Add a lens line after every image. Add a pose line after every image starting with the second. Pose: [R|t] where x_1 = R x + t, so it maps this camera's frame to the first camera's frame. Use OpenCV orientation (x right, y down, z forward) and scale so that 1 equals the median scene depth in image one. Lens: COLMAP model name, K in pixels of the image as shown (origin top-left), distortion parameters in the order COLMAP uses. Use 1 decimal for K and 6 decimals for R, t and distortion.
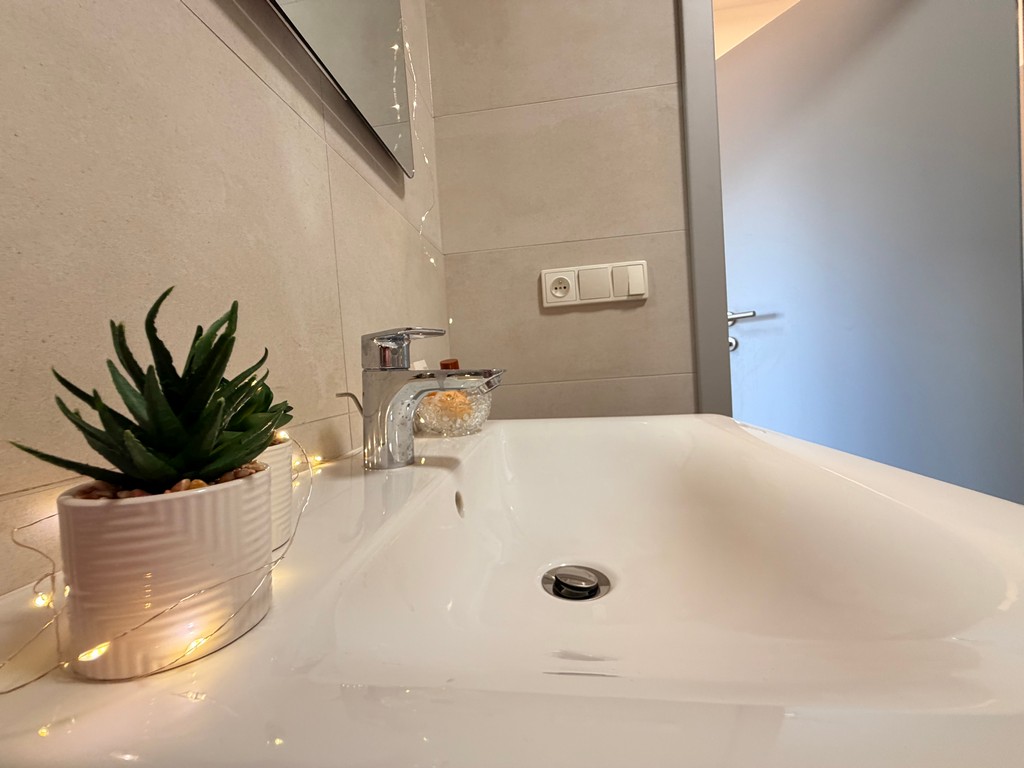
lens RADIAL K [[408.8, 0, 509.2], [0, 408.8, 383.8], [0, 0, 1]] dist [0.000471, 0.000259]
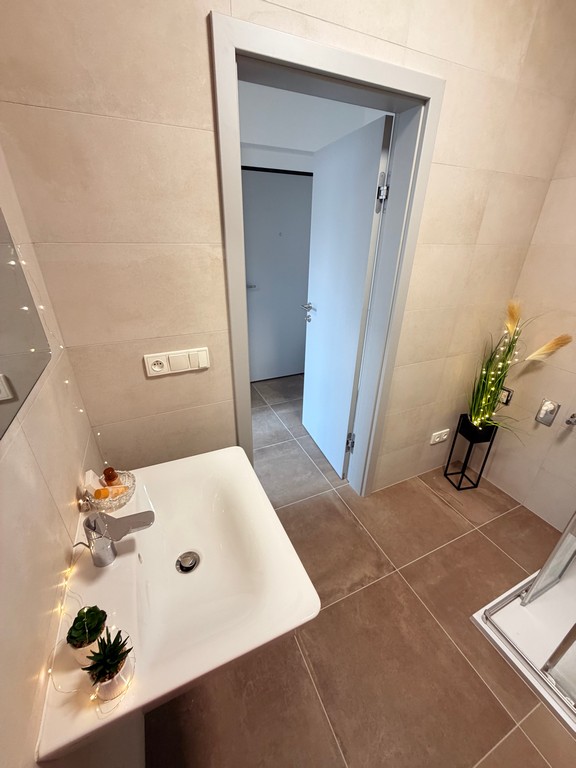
lens RADIAL K [[306.6, 0, 288.3], [0, 306.6, 381.9], [0, 0, 1]] dist [0.000471, 0.000259]
pose [[0.855769, -0.149418, 0.495312, -0.048742], [-0.061051, 0.921532, 0.383474, -0.689768], [-0.513744, -0.358404, 0.779496, -0.274394]]
